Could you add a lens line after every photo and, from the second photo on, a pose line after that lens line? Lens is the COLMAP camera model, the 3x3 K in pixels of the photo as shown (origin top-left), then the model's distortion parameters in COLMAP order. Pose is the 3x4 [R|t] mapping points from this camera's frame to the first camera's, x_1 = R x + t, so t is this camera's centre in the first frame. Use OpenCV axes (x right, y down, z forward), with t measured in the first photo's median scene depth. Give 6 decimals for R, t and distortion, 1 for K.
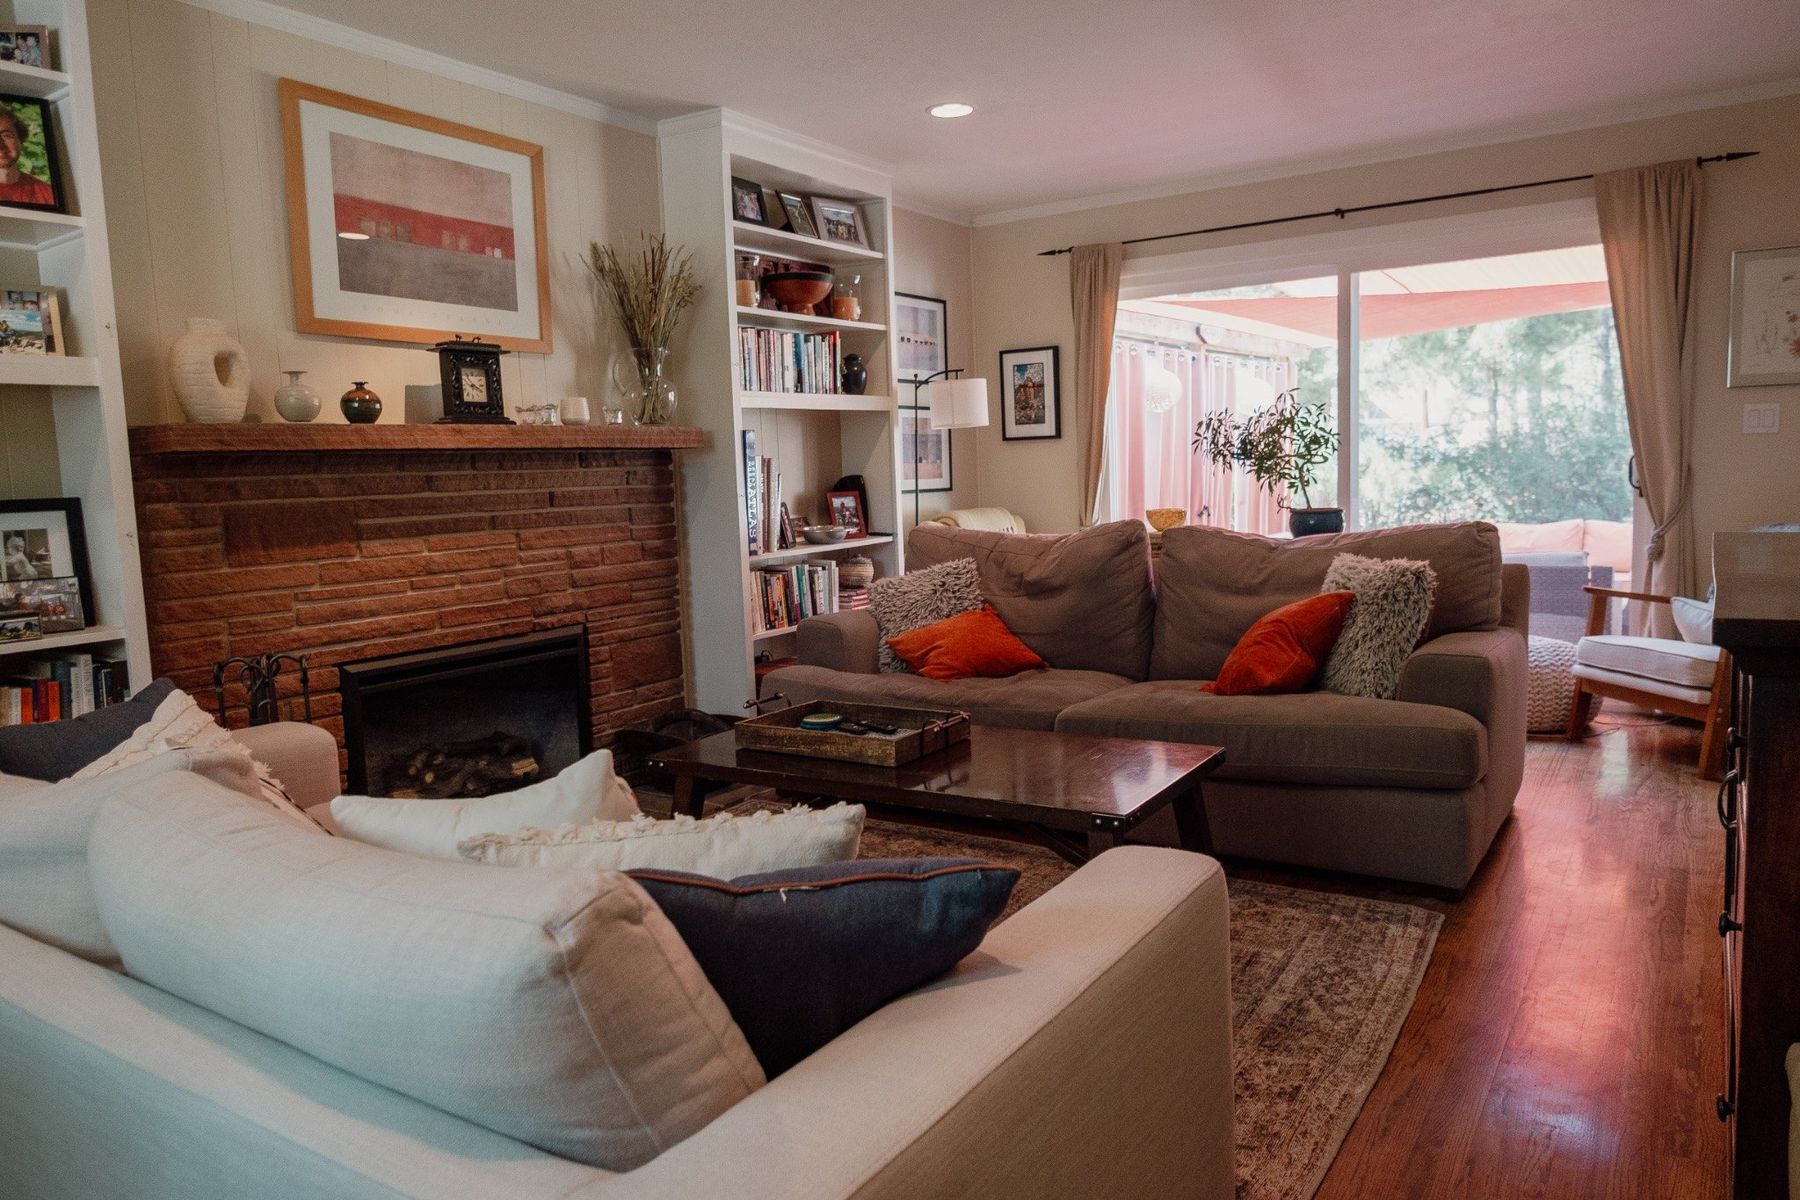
lens RADIAL K [[1212.6, 0, 901.6], [0, 1212.6, 595.4], [0, 0, 1]] dist [-0.000174, 0.001700]
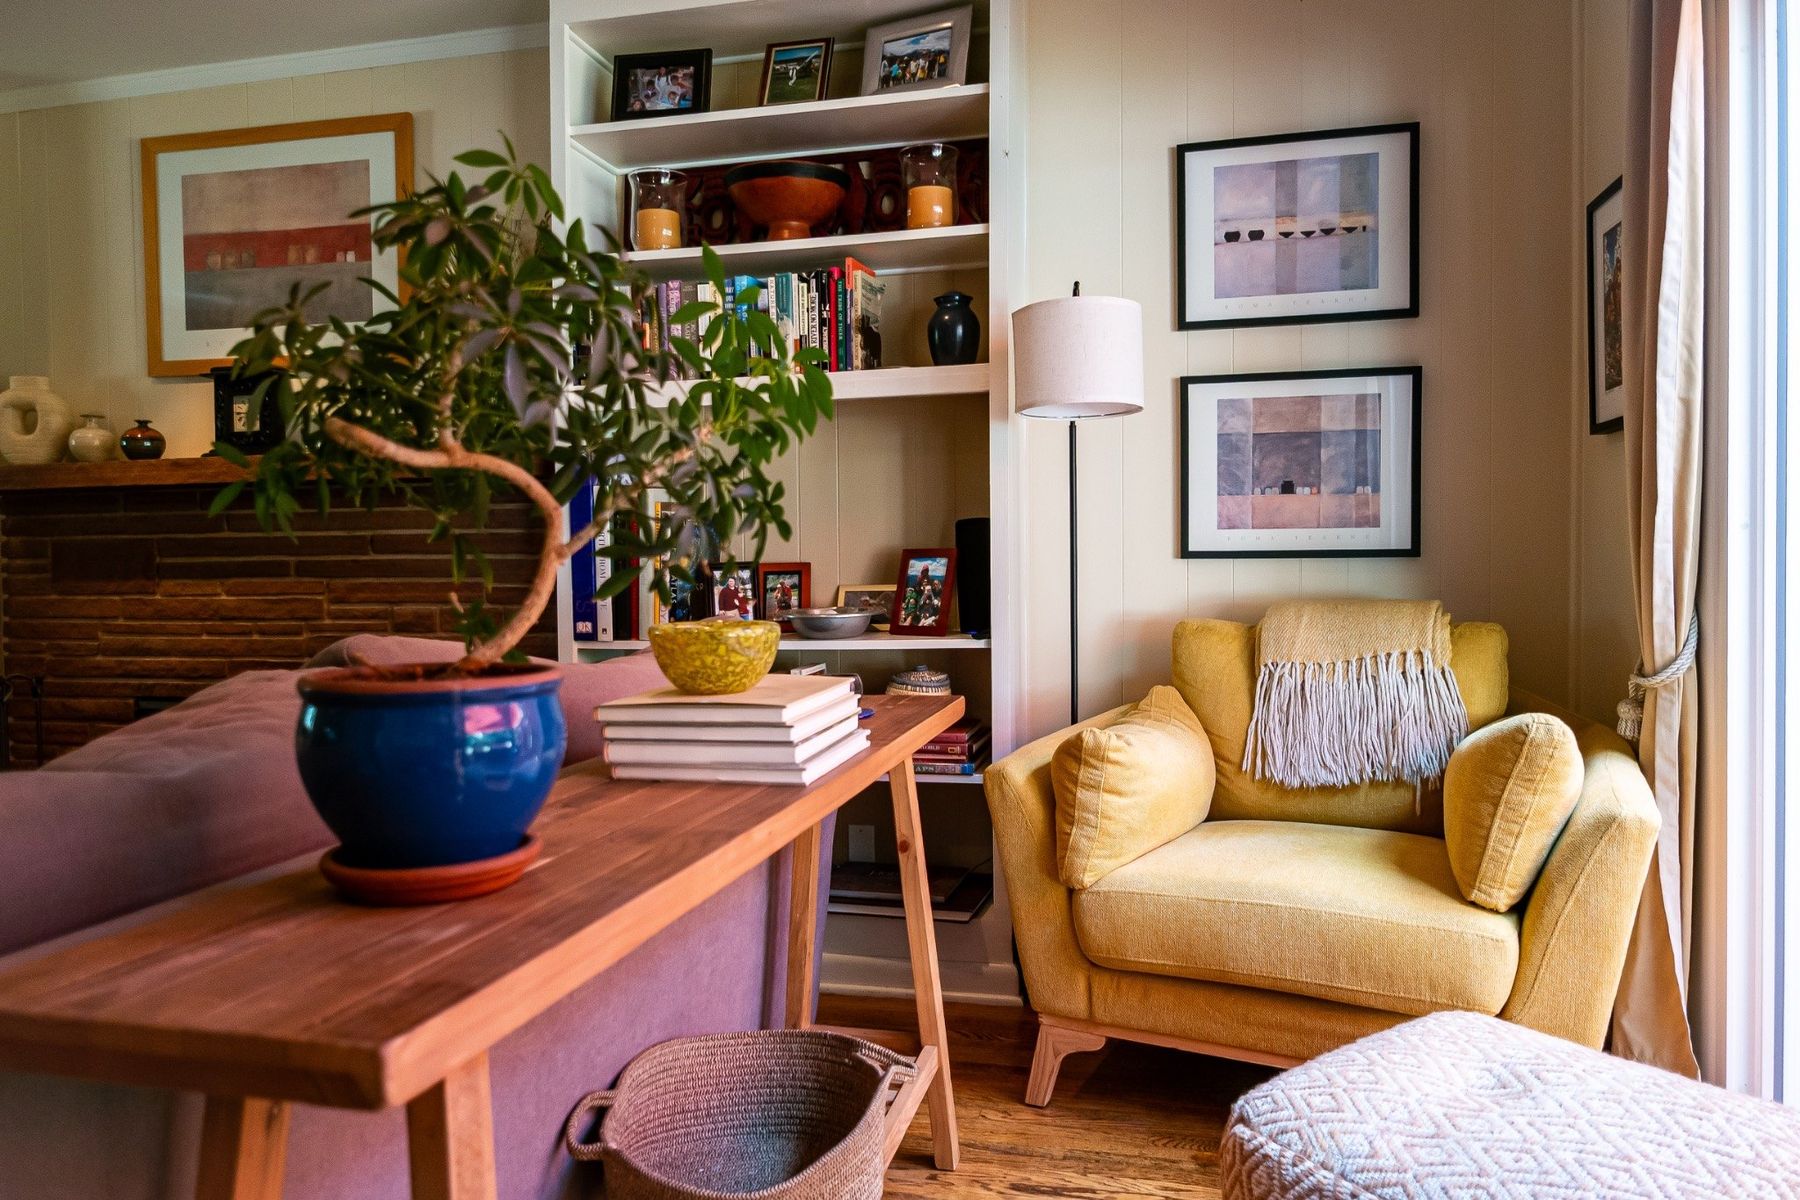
lens RADIAL K [[1212.6, 0, 900.4], [0, 1212.6, 601.8], [0, 0, 1]] dist [-0.000174, 0.001700]
pose [[0.344876, 0.065124, -0.936386, 0.676452], [-0.098745, 0.994572, 0.032803, -0.115249], [0.933440, 0.081150, 0.349435, 1.178985]]
